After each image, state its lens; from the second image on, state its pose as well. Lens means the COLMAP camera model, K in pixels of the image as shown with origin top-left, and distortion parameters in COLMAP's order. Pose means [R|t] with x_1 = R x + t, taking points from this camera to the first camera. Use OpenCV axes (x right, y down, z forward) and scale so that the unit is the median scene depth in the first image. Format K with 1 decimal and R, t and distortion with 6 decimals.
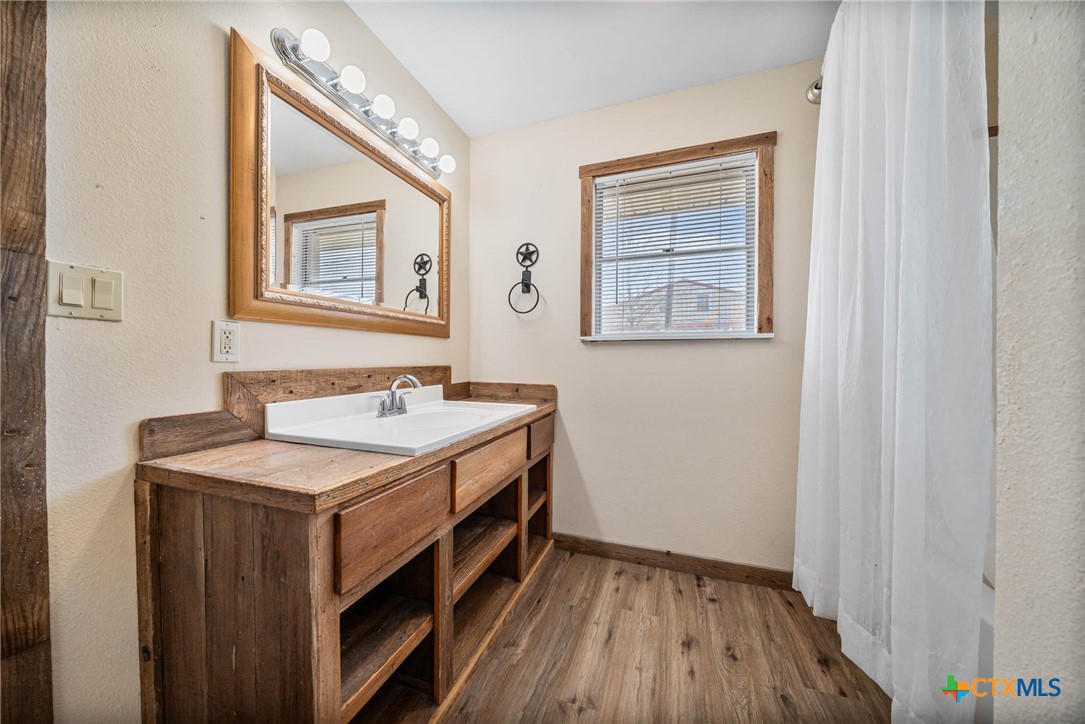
lens RADIAL K [[378.2, 0, 536.0], [0, 378.2, 363.0], [0, 0, 1]] dist [-0.006061, -0.000041]
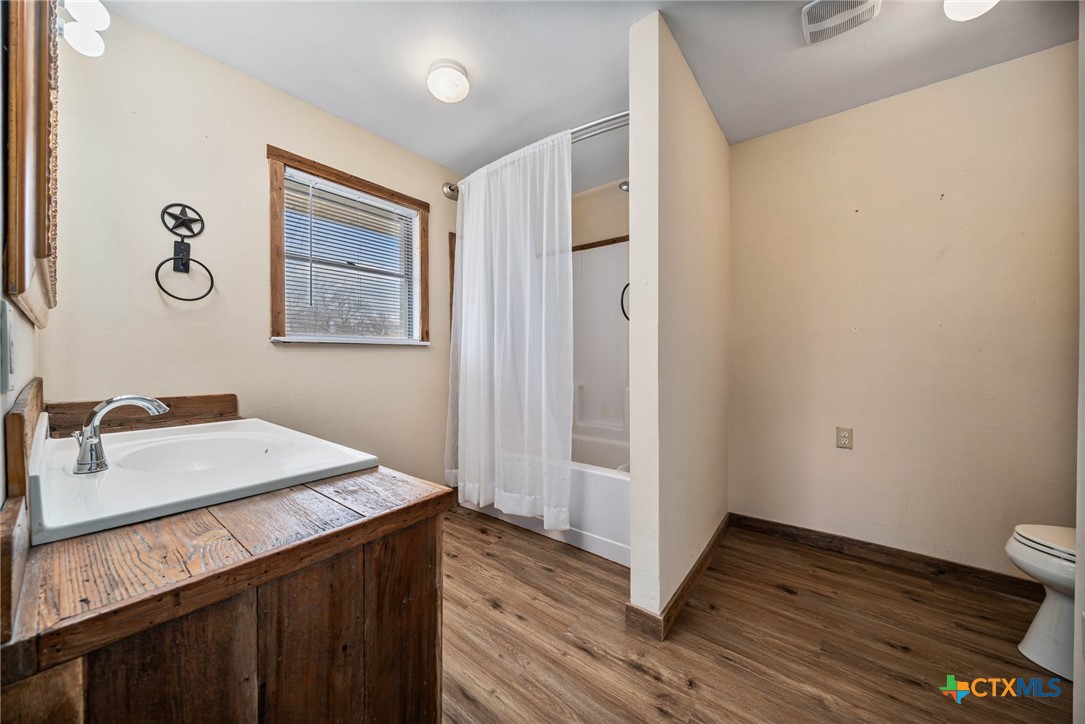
lens RADIAL K [[378.2, 0, 534.3], [0, 378.2, 357.1], [0, 0, 1]] dist [-0.006061, -0.000041]
pose [[0.312009, -0.005989, 0.950060, -0.537659], [0.007893, 0.999962, 0.003711, -0.019875], [-0.950046, 0.006341, 0.312045, 0.135190]]
